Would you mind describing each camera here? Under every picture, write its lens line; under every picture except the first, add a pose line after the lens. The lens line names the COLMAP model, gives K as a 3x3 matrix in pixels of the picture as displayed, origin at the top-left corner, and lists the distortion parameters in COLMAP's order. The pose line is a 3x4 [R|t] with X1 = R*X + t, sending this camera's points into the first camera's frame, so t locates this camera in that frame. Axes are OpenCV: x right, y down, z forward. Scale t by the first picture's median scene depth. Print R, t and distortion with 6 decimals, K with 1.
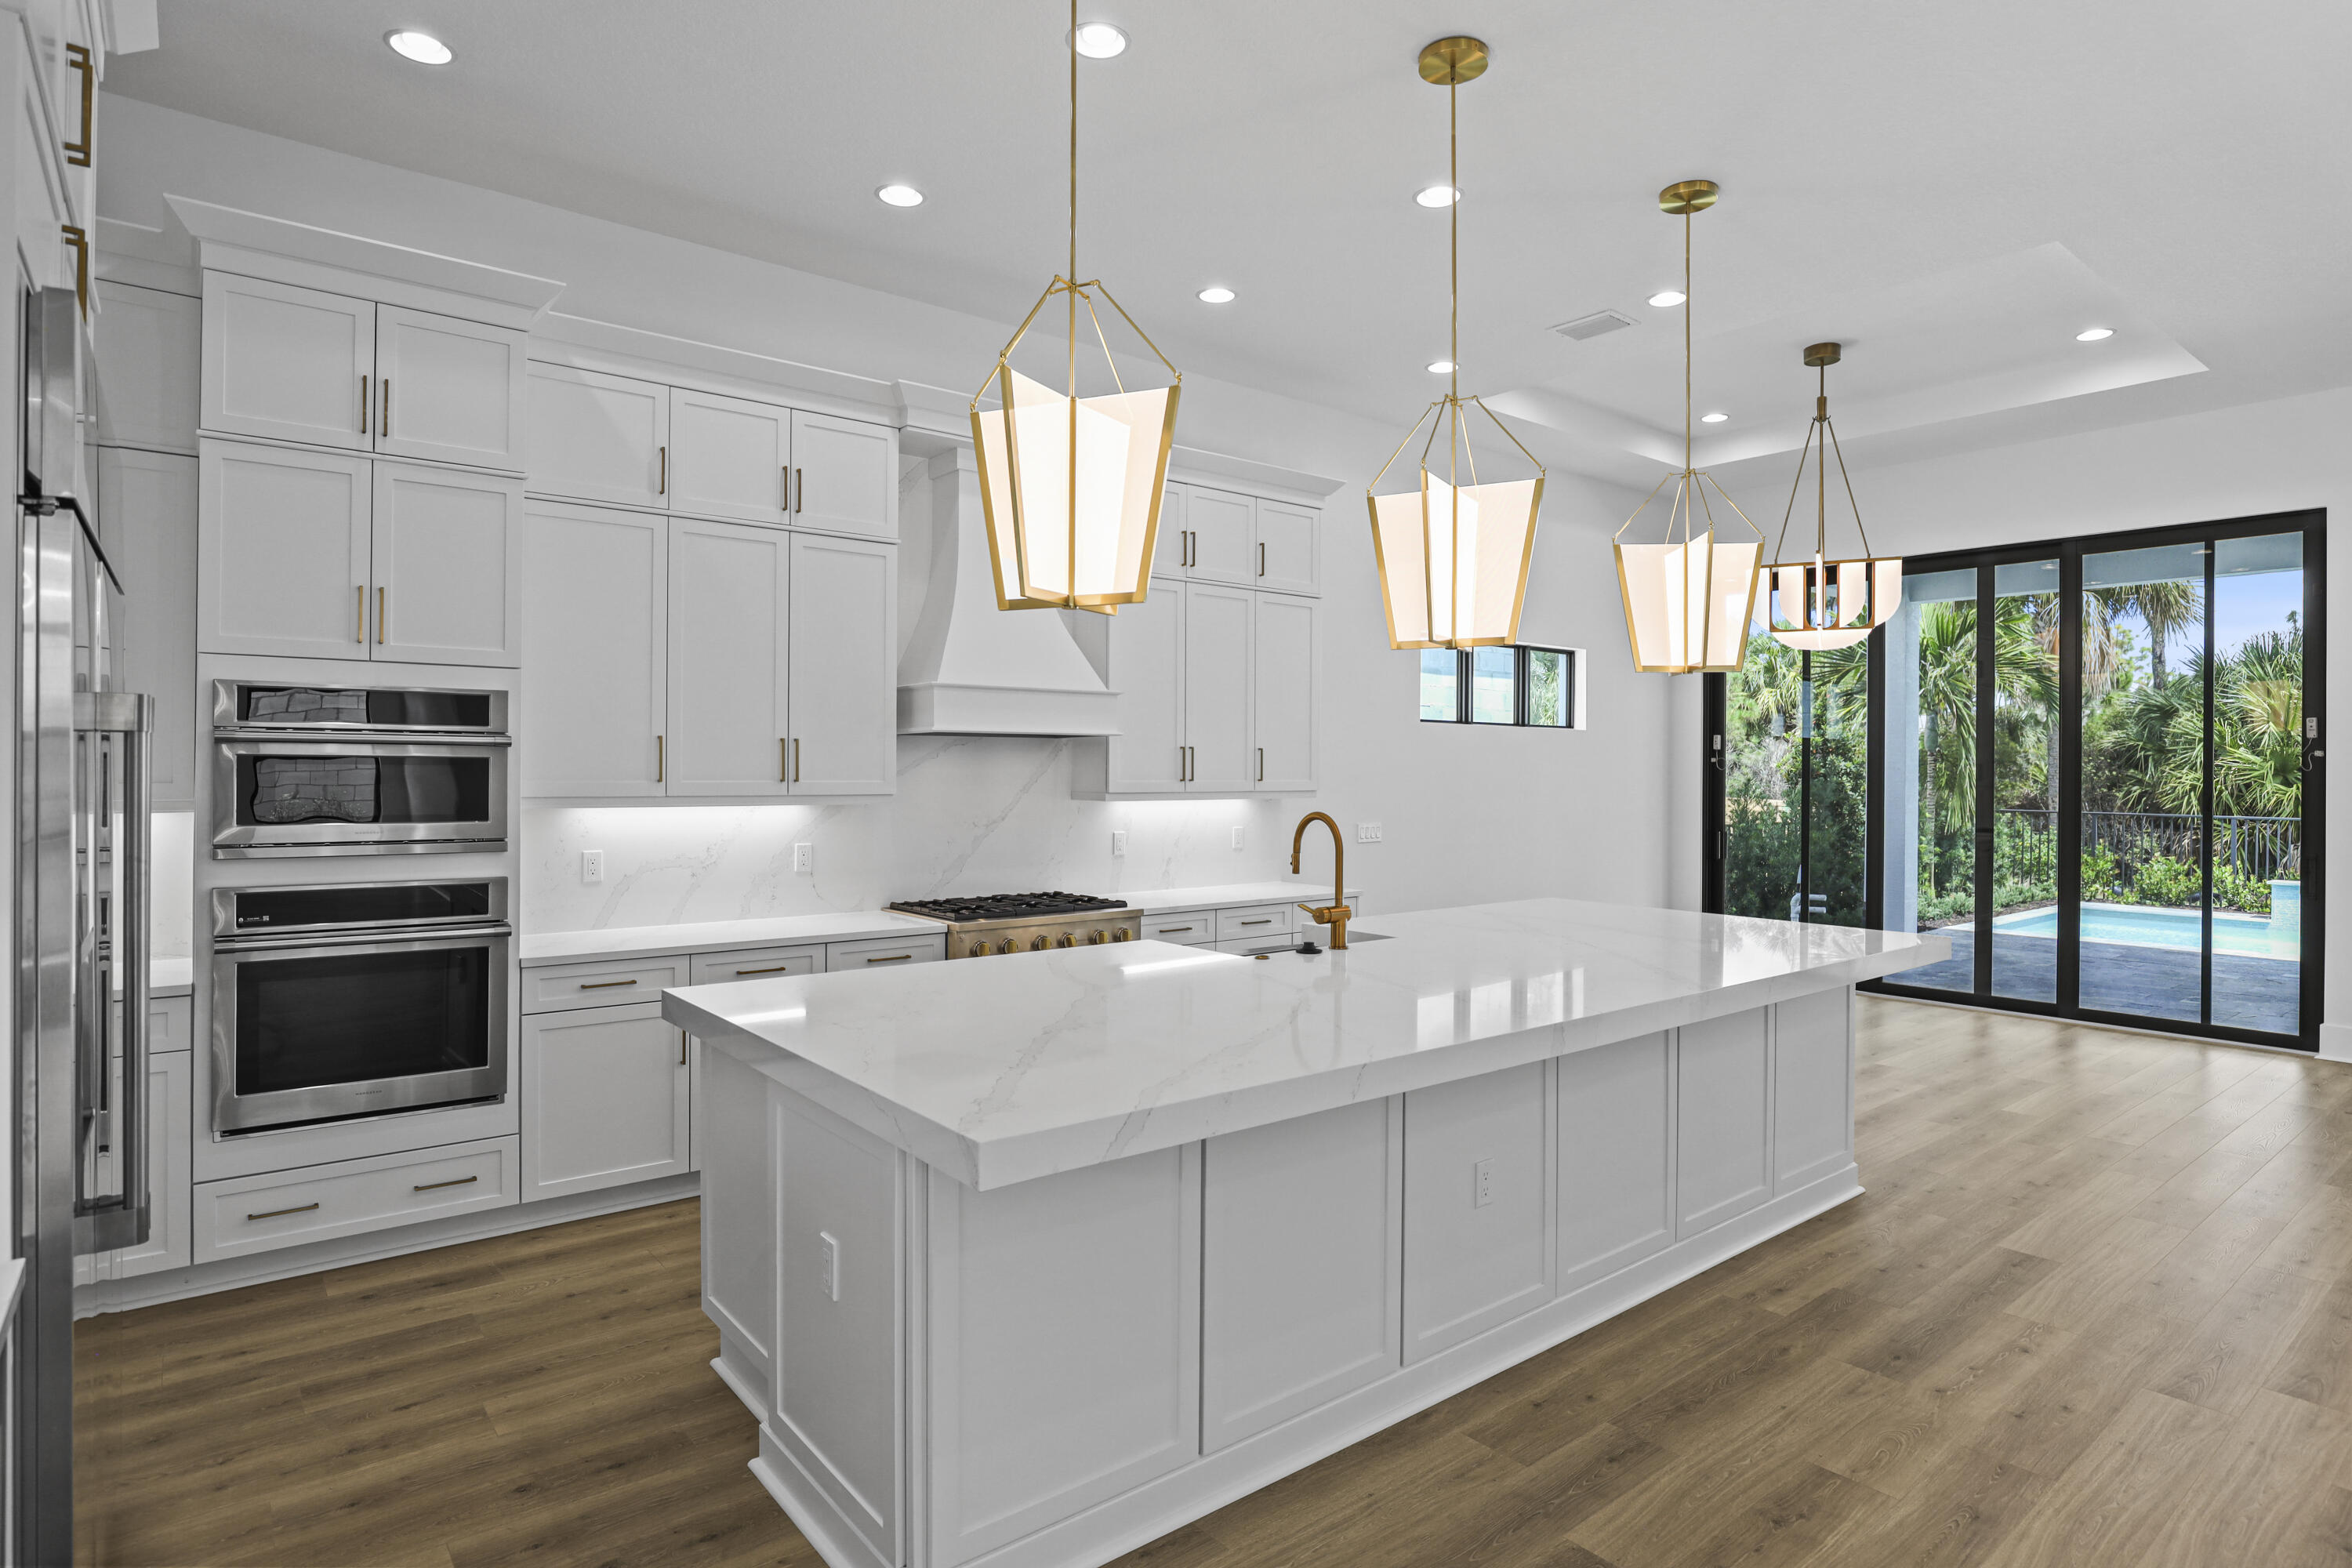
lens RADIAL K [[1237.0, 0, 1181.9], [0, 1237.0, 774.1], [0, 0, 1]] dist [-0.021604, 0.002017]
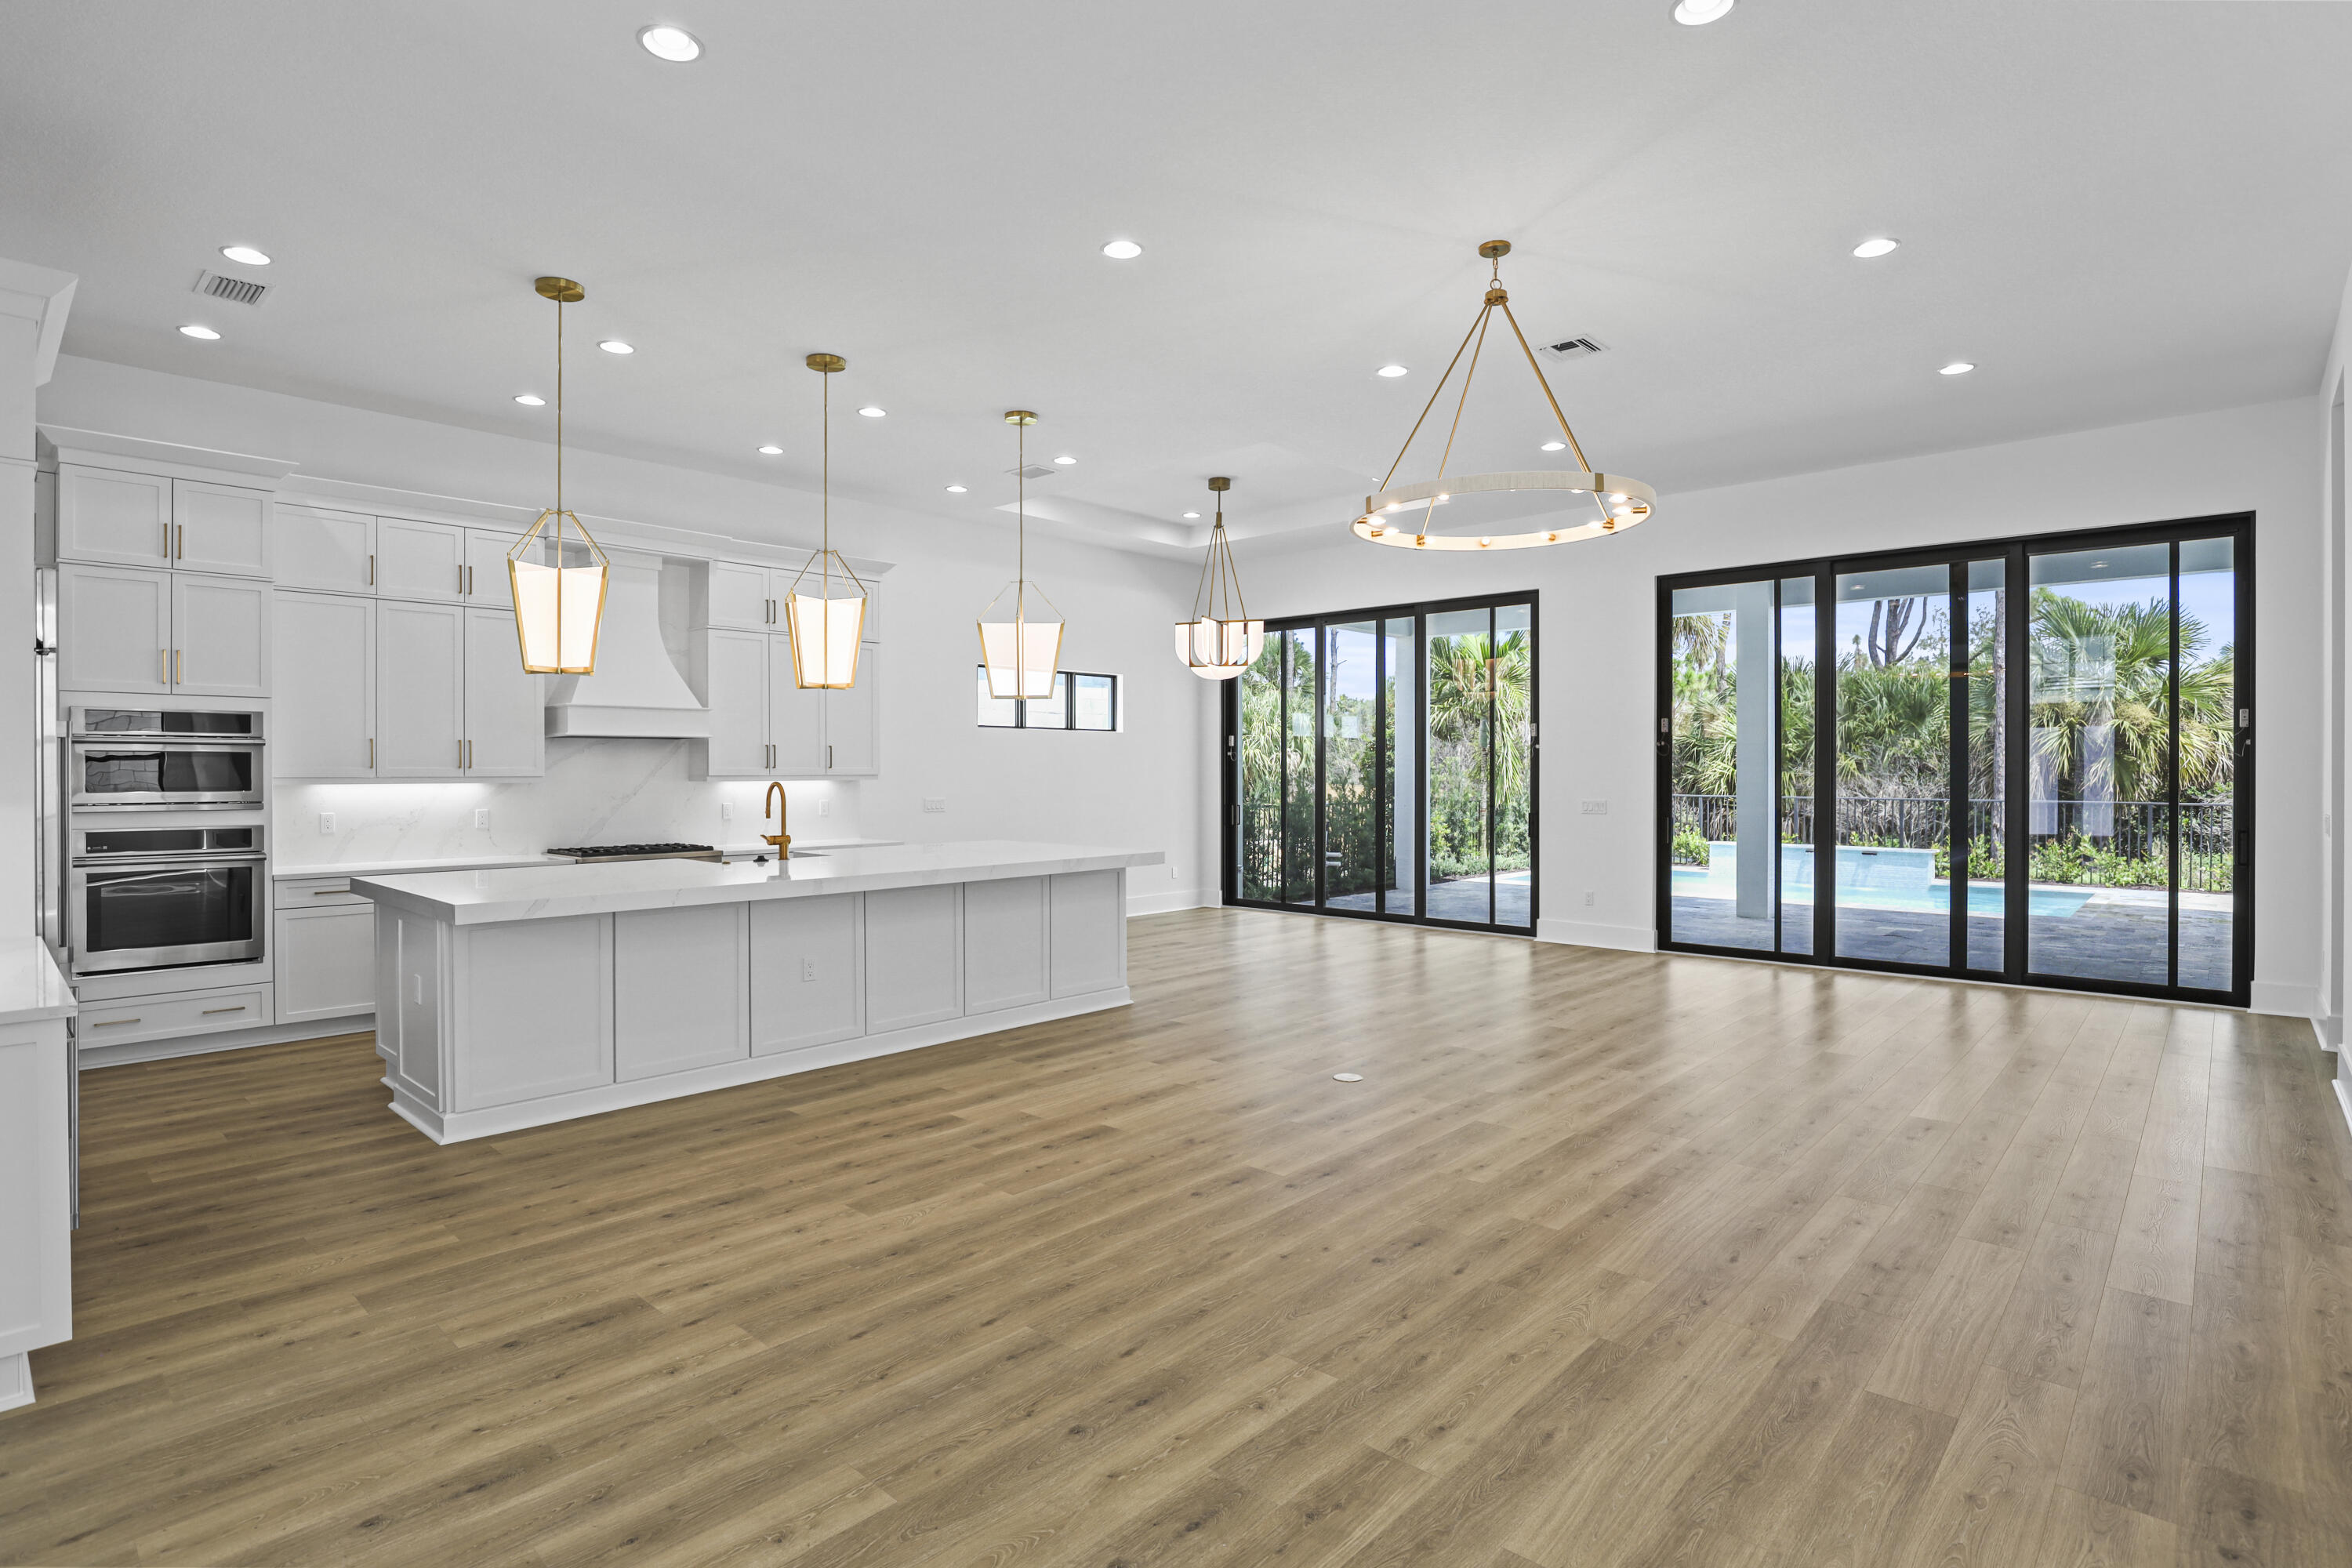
lens RADIAL K [[1163.0, 0, 1178.0], [0, 1163.0, 778.4], [0, 0, 1]] dist [-0.027002, 0.001595]
pose [[0.988865, -0.008181, 0.148591, 0.332617], [0.007463, 0.999958, 0.005389, 0.017102], [-0.148629, -0.004220, 0.988884, -0.531902]]
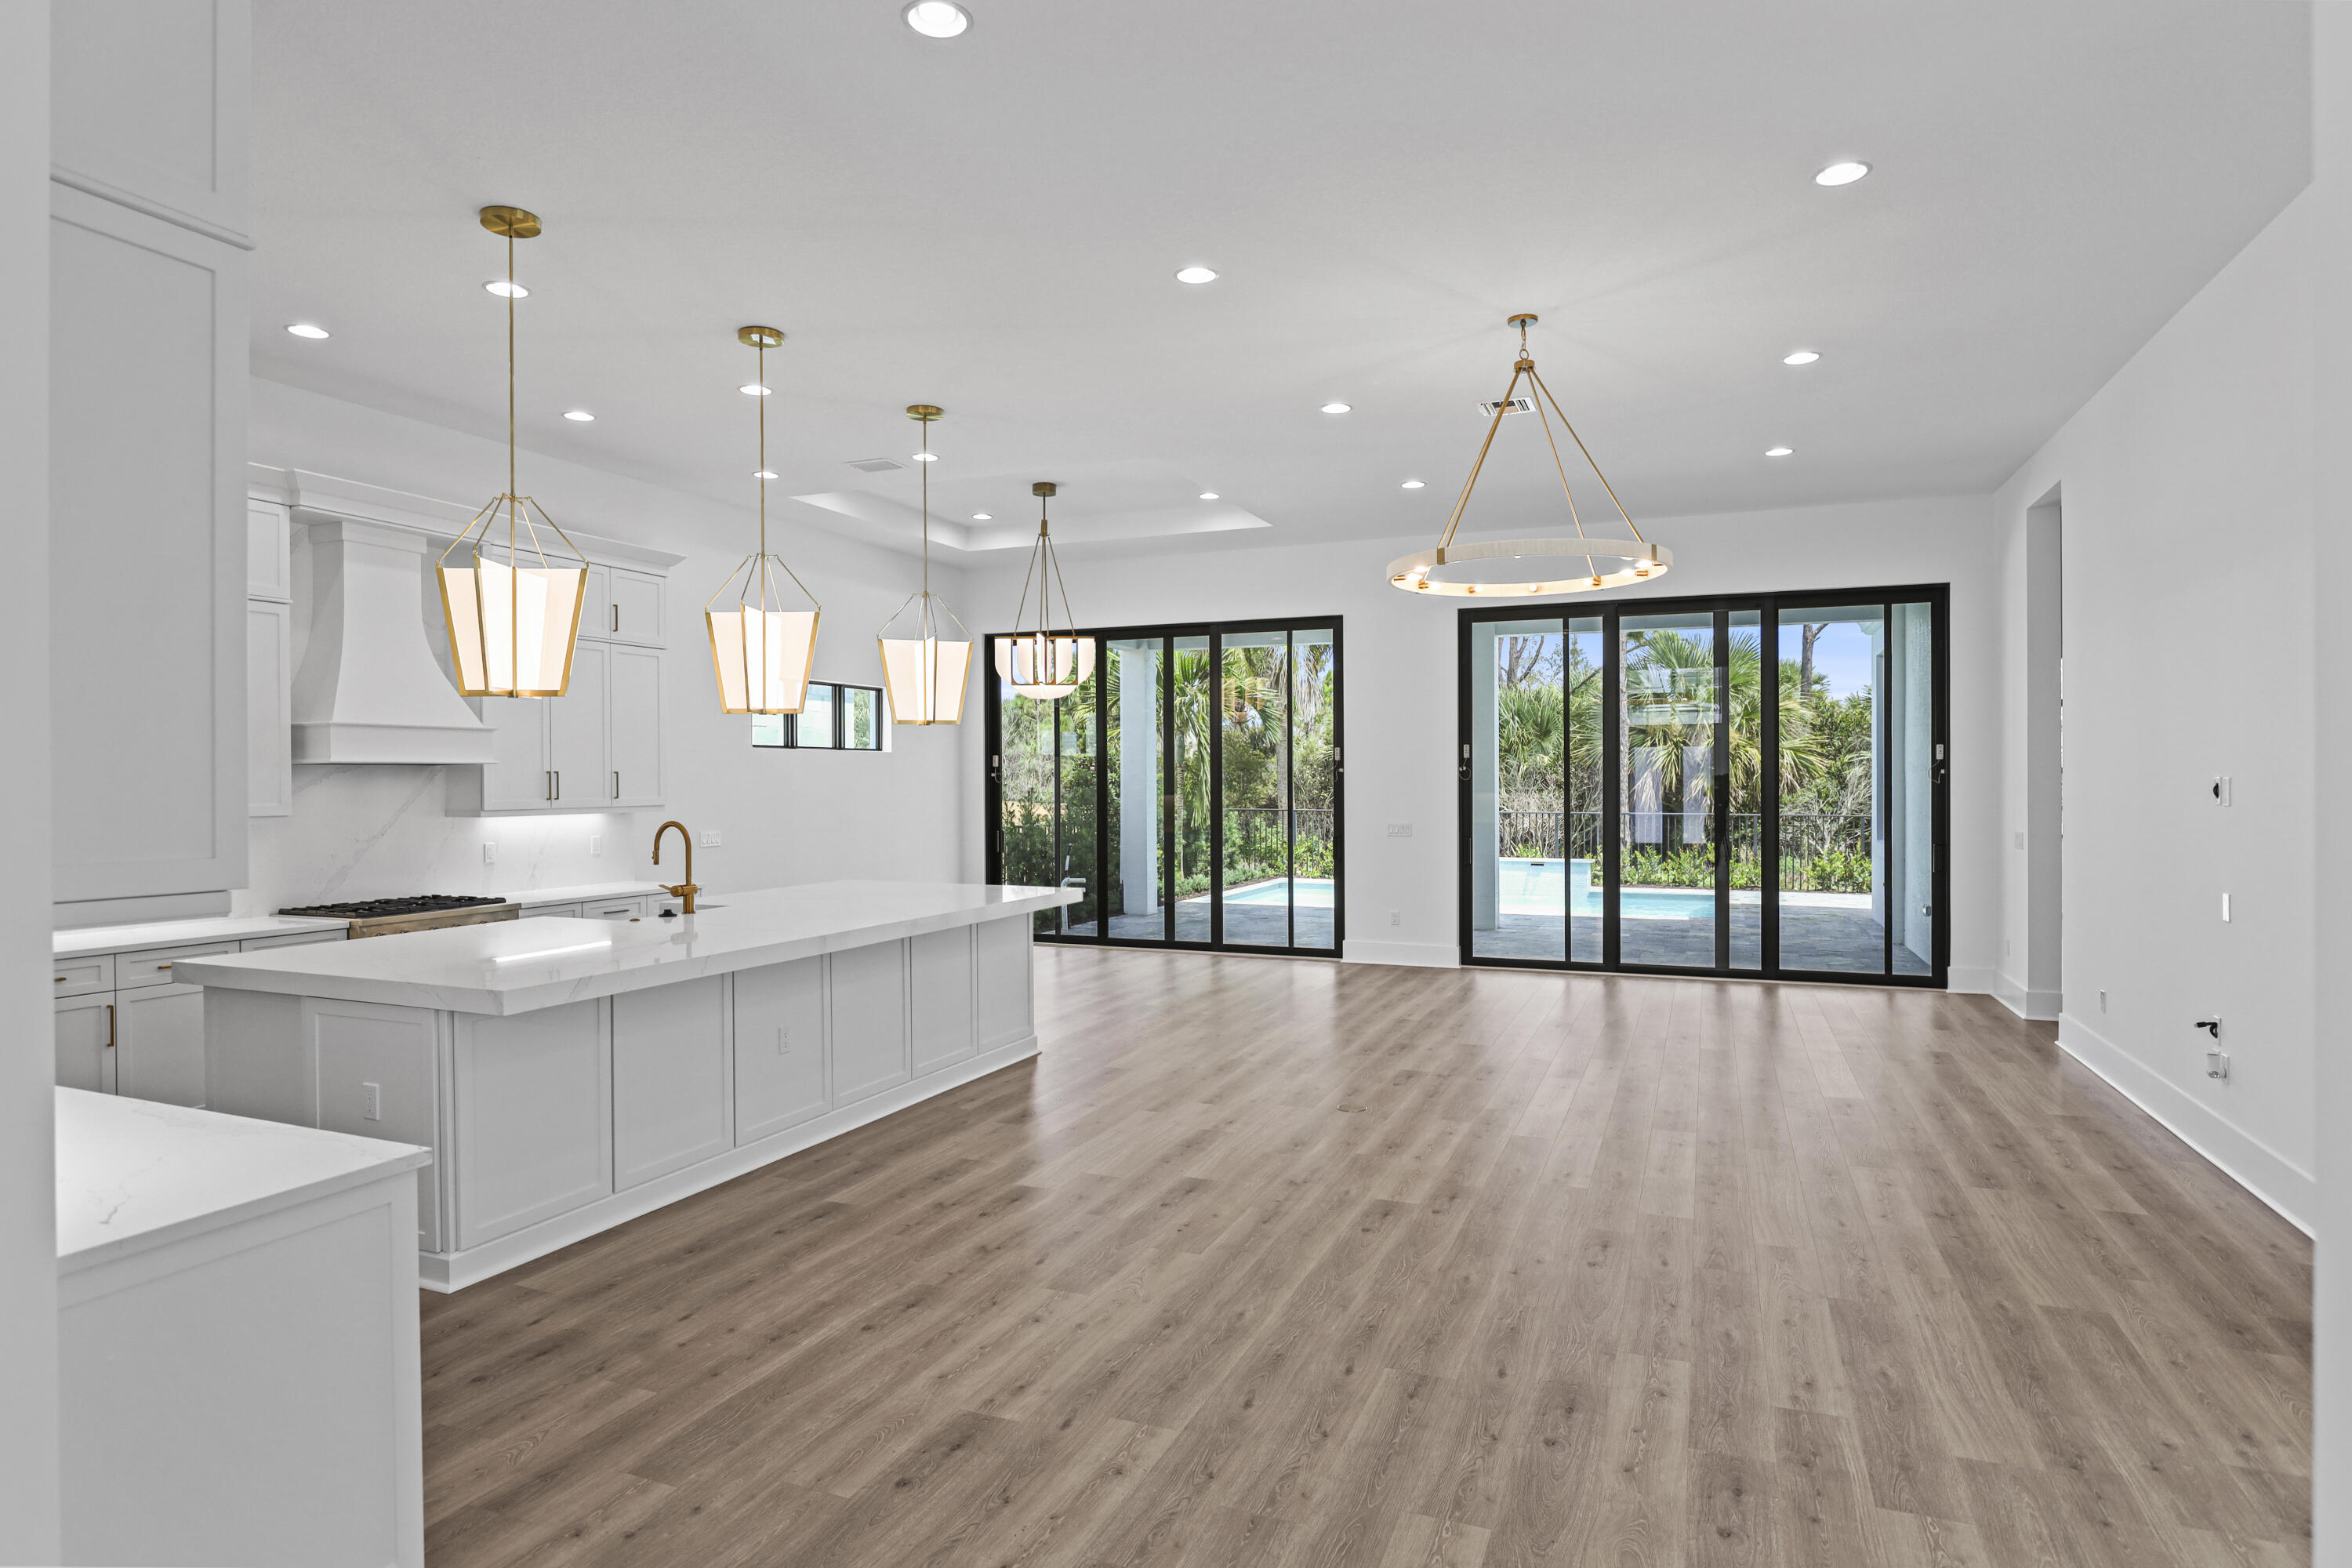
lens RADIAL K [[1279.8, 0, 1177.3], [0, 1279.8, 790.3], [0, 0, 1]] dist [-0.018356, 0.001077]
pose [[0.877171, -0.013399, 0.479990, -0.069773], [0.010164, 0.999905, 0.009339, -0.010674], [-0.480070, -0.003313, 0.877224, -0.471170]]
